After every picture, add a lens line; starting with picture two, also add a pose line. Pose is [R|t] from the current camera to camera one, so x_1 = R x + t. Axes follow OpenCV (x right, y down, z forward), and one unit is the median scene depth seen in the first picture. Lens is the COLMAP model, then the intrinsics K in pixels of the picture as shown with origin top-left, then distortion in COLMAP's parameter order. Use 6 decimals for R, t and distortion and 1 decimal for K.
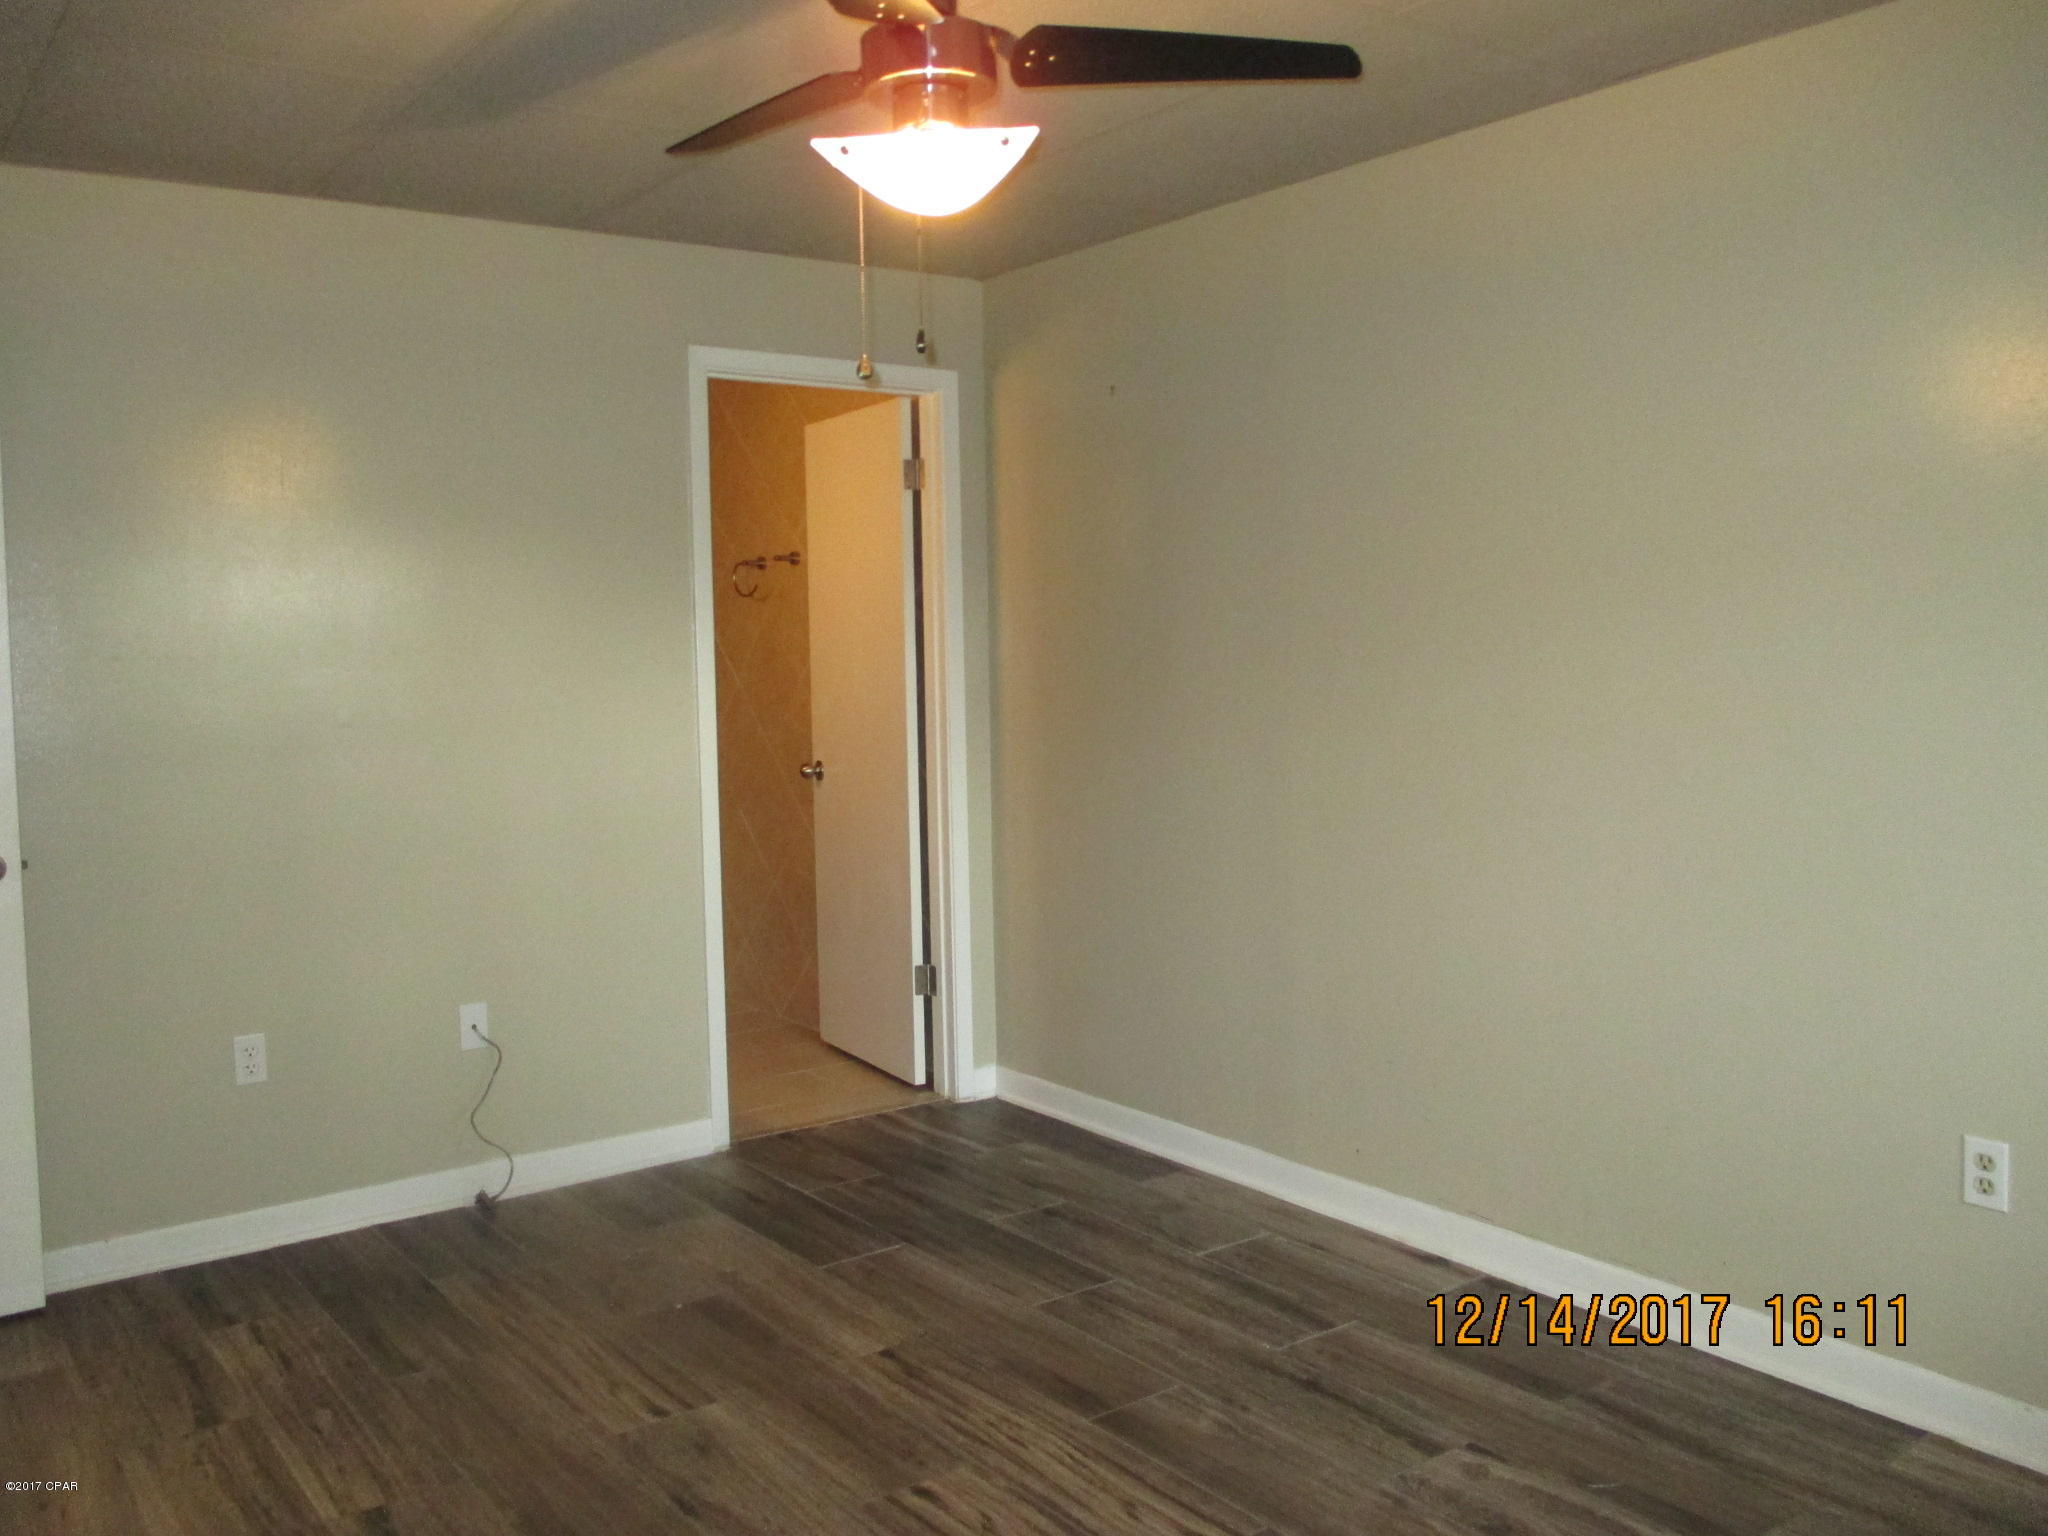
lens RADIAL K [[1727.6, 0, 1013.7], [0, 1727.6, 762.6], [0, 0, 1]] dist [-0.001181, -0.007547]
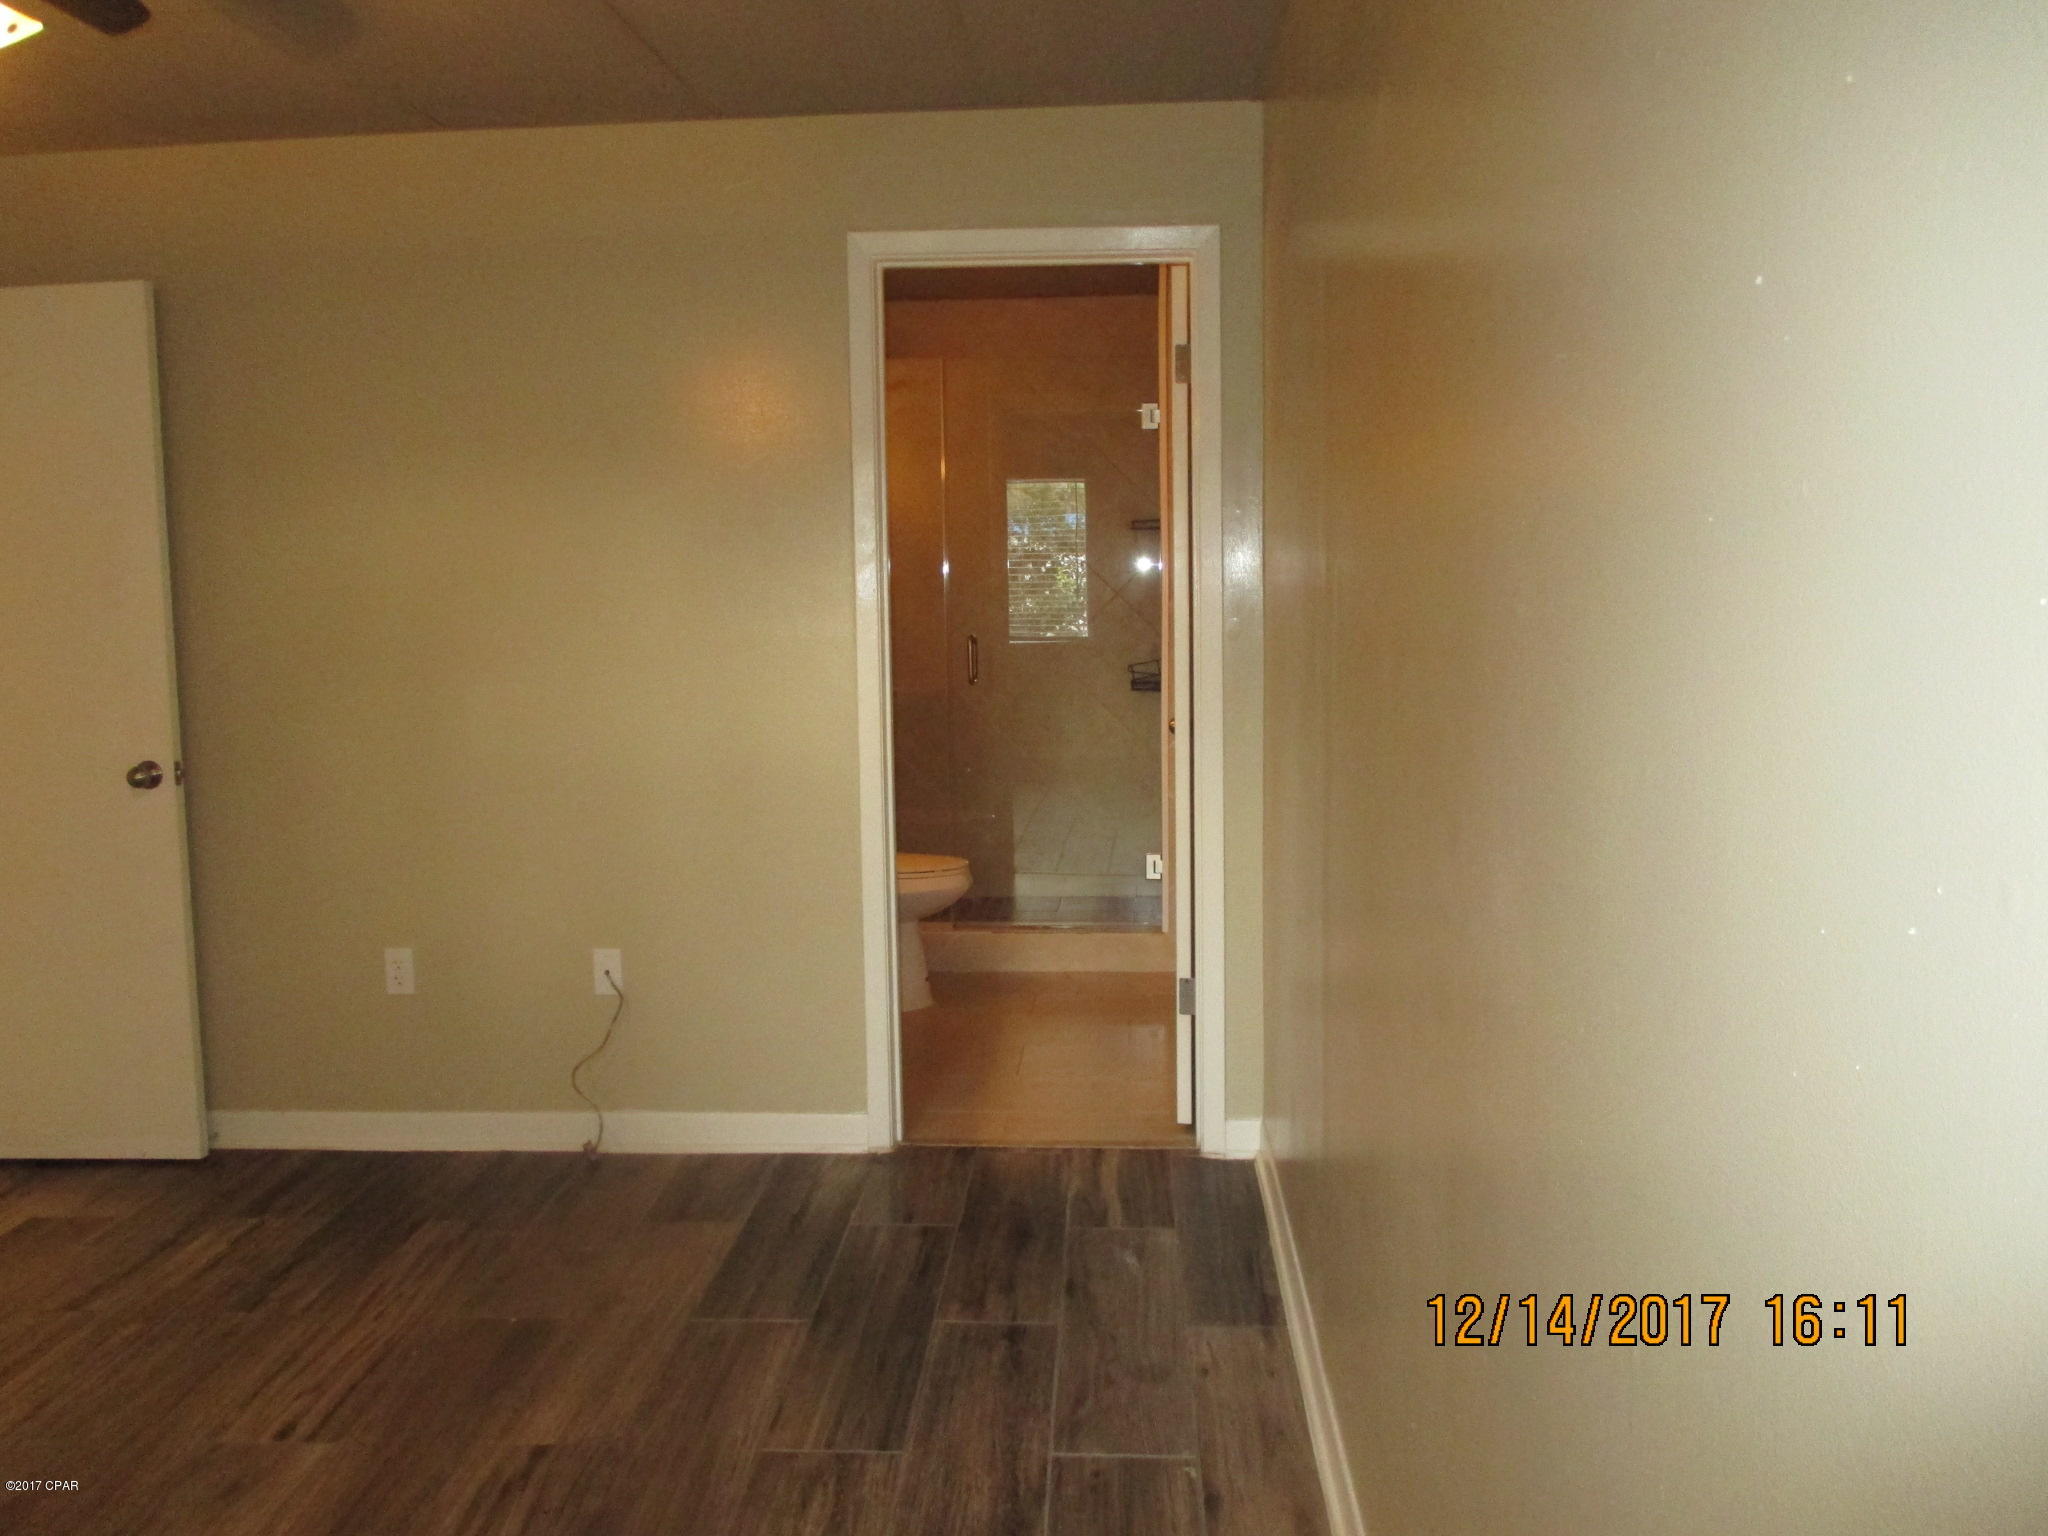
lens RADIAL K [[1727.6, 0, 1033.8], [0, 1727.6, 771.2], [0, 0, 1]] dist [-0.001181, -0.007547]
pose [[0.775046, 0.089050, -0.625599, 0.506037], [-0.049843, 0.995551, 0.079960, -0.053273], [0.629936, -0.030791, 0.776037, 0.429560]]
